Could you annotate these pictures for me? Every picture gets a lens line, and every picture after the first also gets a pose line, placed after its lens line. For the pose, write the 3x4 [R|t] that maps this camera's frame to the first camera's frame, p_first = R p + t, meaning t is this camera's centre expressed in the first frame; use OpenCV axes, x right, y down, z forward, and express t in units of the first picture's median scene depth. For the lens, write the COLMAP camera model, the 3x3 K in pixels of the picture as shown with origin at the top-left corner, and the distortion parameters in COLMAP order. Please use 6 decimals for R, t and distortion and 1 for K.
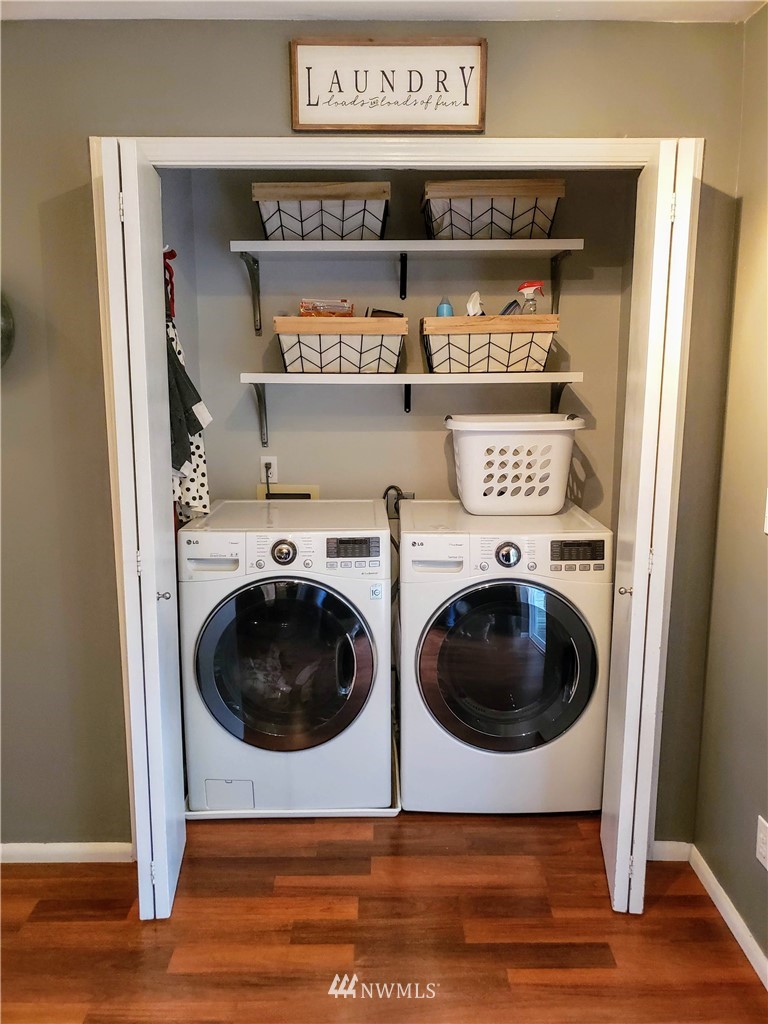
lens RADIAL K [[816.1, 0, 384.6], [0, 816.1, 522.5], [0, 0, 1]] dist [0.049473, -0.008722]
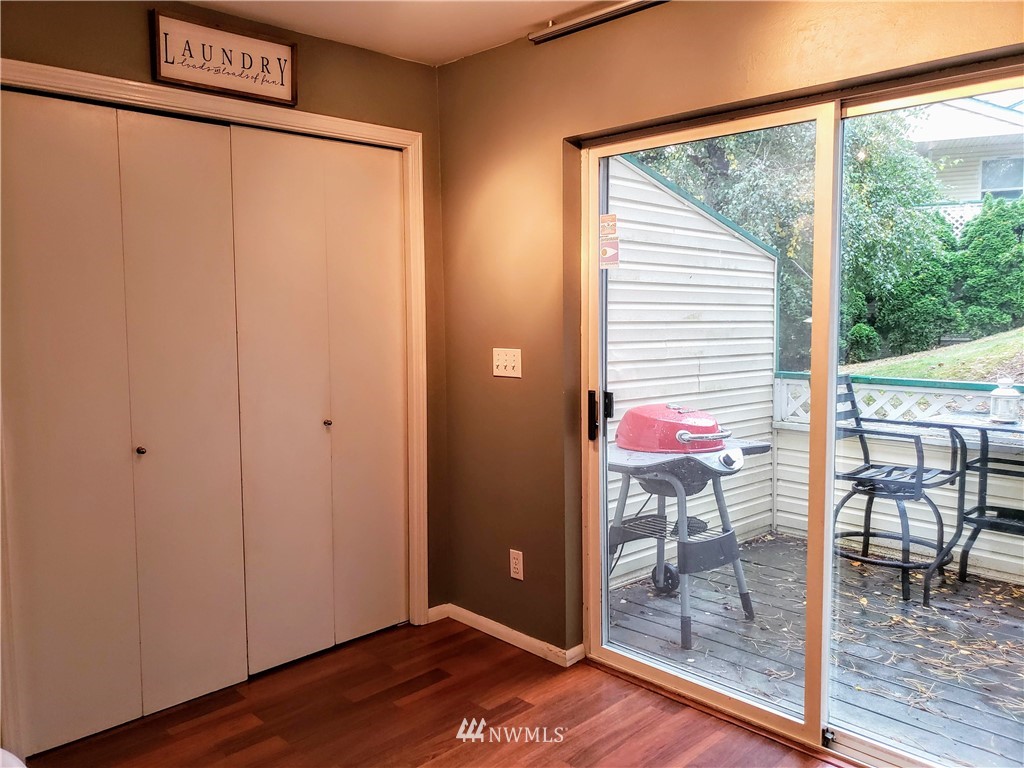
lens RADIAL K [[816.1, 0, 512.0], [0, 816.1, 384.0], [0, 0, 1]] dist [0.049473, -0.008722]
pose [[0.724694, -0.074486, 0.685033, -0.602533], [0.132193, 0.990703, -0.032124, 0.080303], [-0.676271, 0.113837, 0.727804, -0.197184]]
